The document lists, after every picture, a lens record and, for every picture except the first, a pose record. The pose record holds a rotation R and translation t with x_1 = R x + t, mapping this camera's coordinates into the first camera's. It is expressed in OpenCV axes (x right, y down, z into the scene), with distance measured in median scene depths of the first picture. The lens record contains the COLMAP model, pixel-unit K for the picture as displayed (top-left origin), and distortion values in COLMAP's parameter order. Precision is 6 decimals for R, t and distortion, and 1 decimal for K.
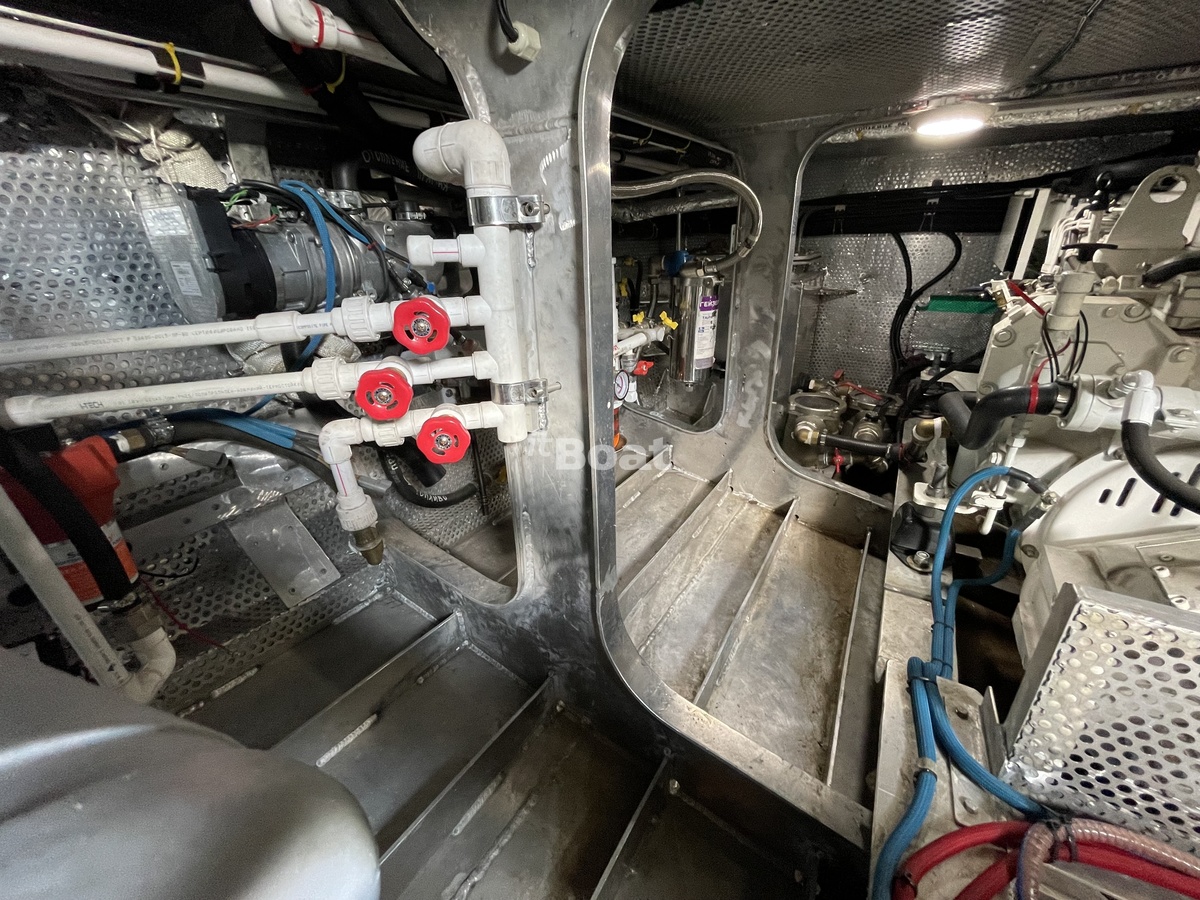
lens RADIAL K [[485.4, 0, 603.5], [0, 485.4, 447.3], [0, 0, 1]] dist [-0.000944, 0.000034]
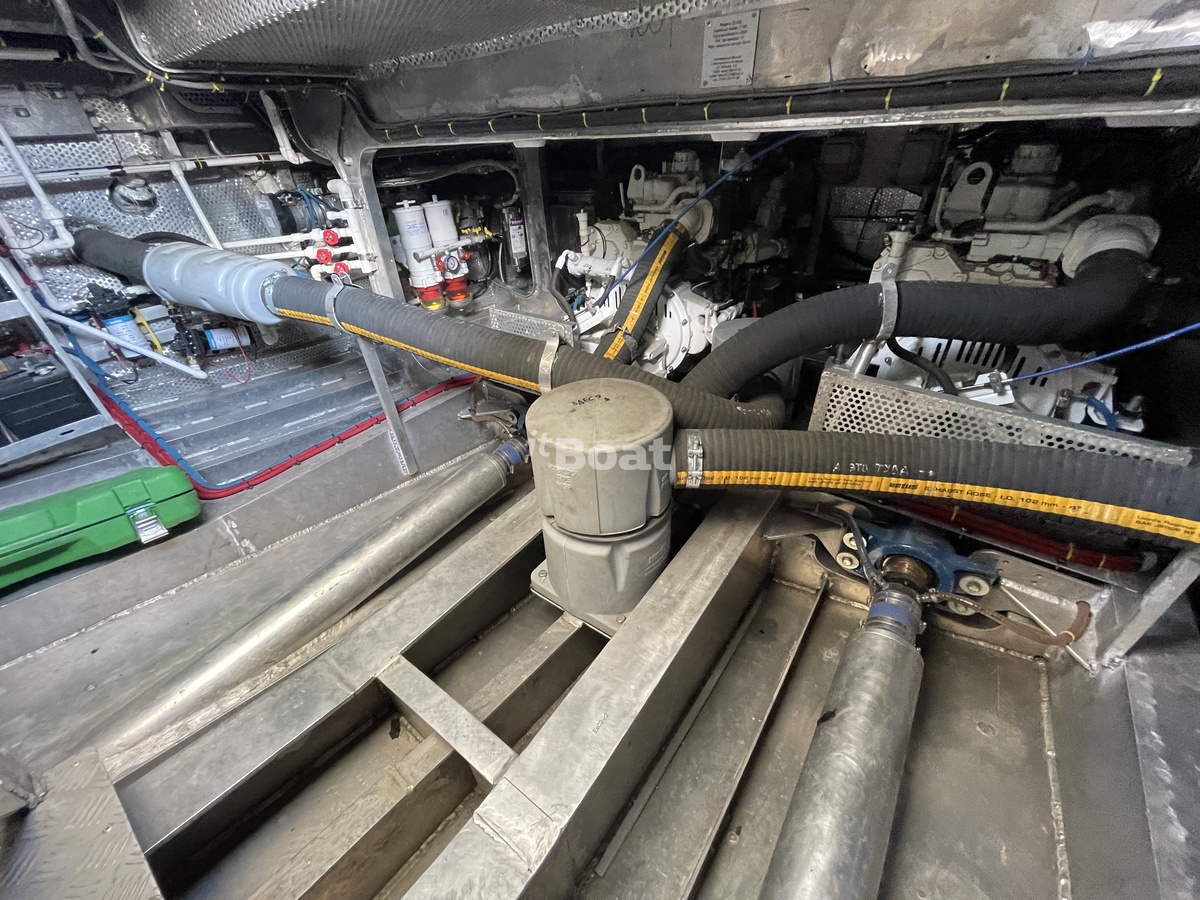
lens RADIAL K [[485.4, 0, 601.4], [0, 485.4, 450.4], [0, 0, 1]] dist [-0.000944, 0.000034]
pose [[0.996333, 0.028810, -0.080569, 1.841638], [-0.013836, 0.983463, 0.180580, 0.601495], [0.084439, -0.178803, 0.980255, -2.522451]]
